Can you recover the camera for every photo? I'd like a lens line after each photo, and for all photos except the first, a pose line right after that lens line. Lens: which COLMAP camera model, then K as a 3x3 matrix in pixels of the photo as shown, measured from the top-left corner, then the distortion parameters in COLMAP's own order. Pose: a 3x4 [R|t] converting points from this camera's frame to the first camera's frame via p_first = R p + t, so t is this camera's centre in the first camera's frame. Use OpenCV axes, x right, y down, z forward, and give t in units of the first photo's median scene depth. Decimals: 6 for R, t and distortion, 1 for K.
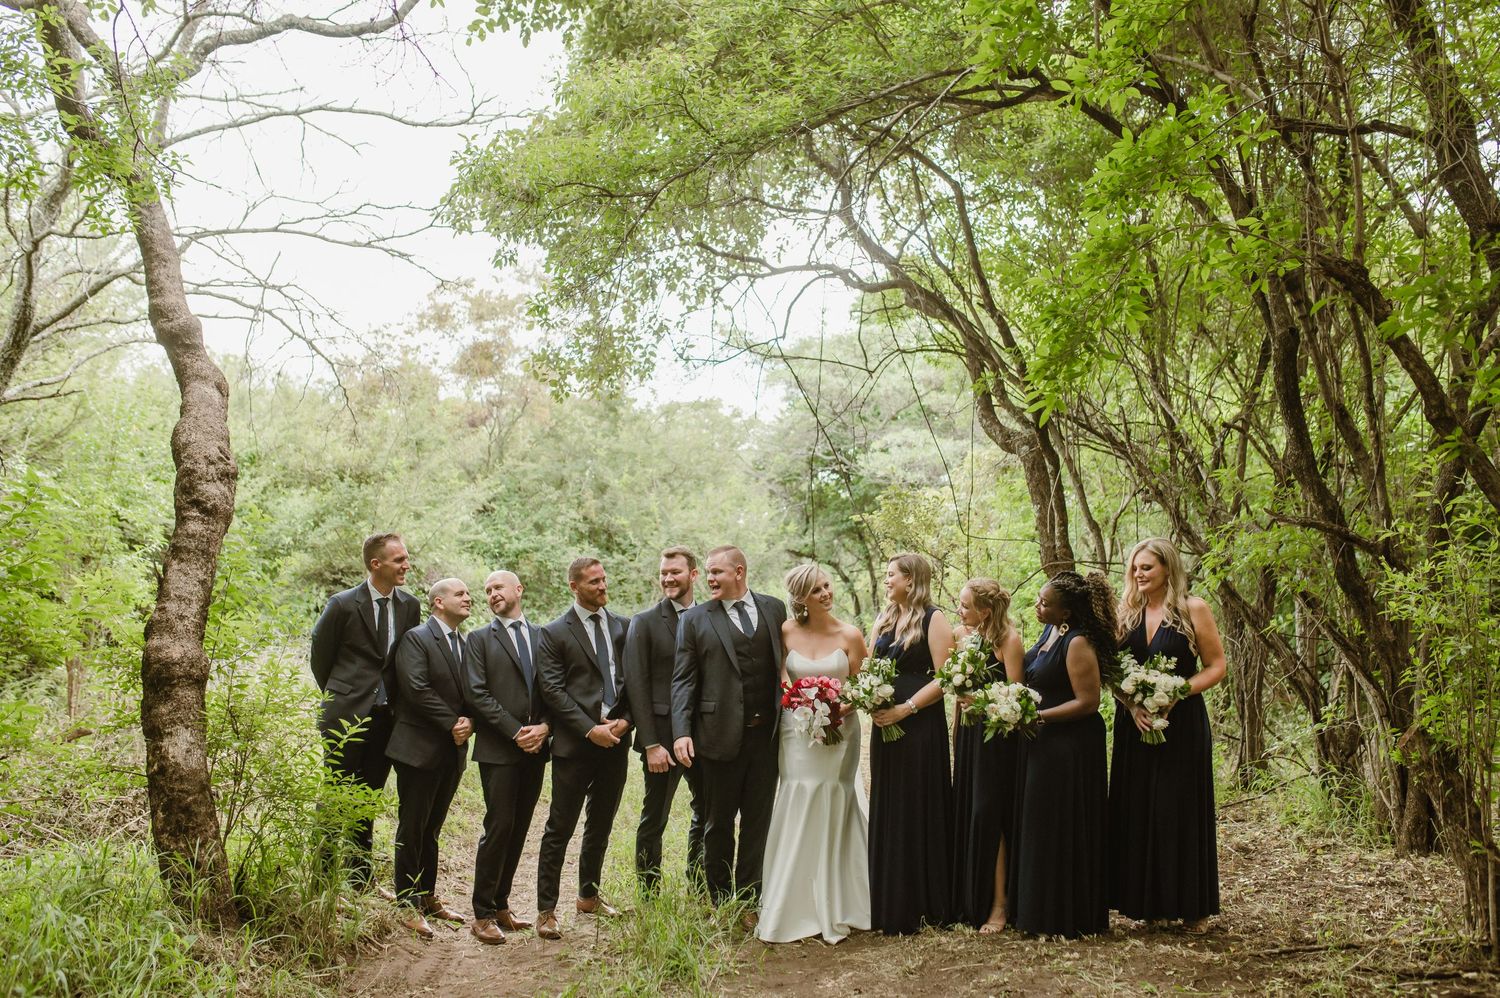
lens RADIAL K [[1391.9, 0, 750.0], [0, 1391.9, 499.0], [0, 0, 1]] dist [0.015645, 0.026617]
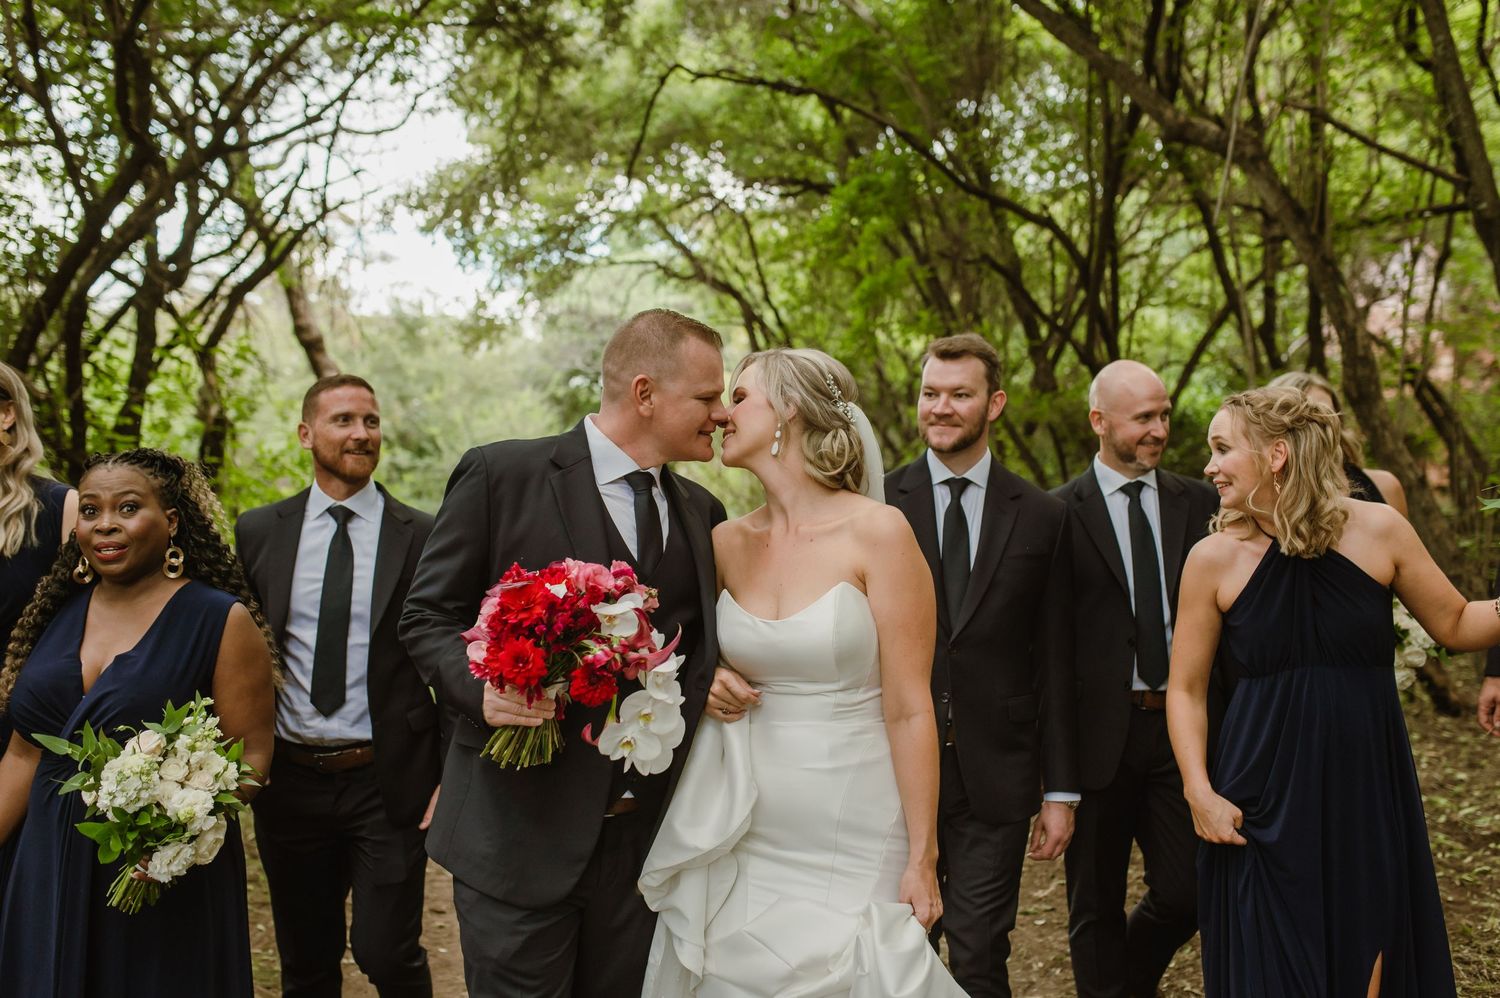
lens RADIAL K [[1391.9, 0, 750.0], [0, 1391.9, 499.0], [0, 0, 1]] dist [0.015645, 0.026617]
pose [[0.978606, -0.020507, 0.204717, -0.146125], [0.004429, 0.996889, 0.078690, -0.035731], [-0.205694, -0.076100, 0.975653, -0.449625]]
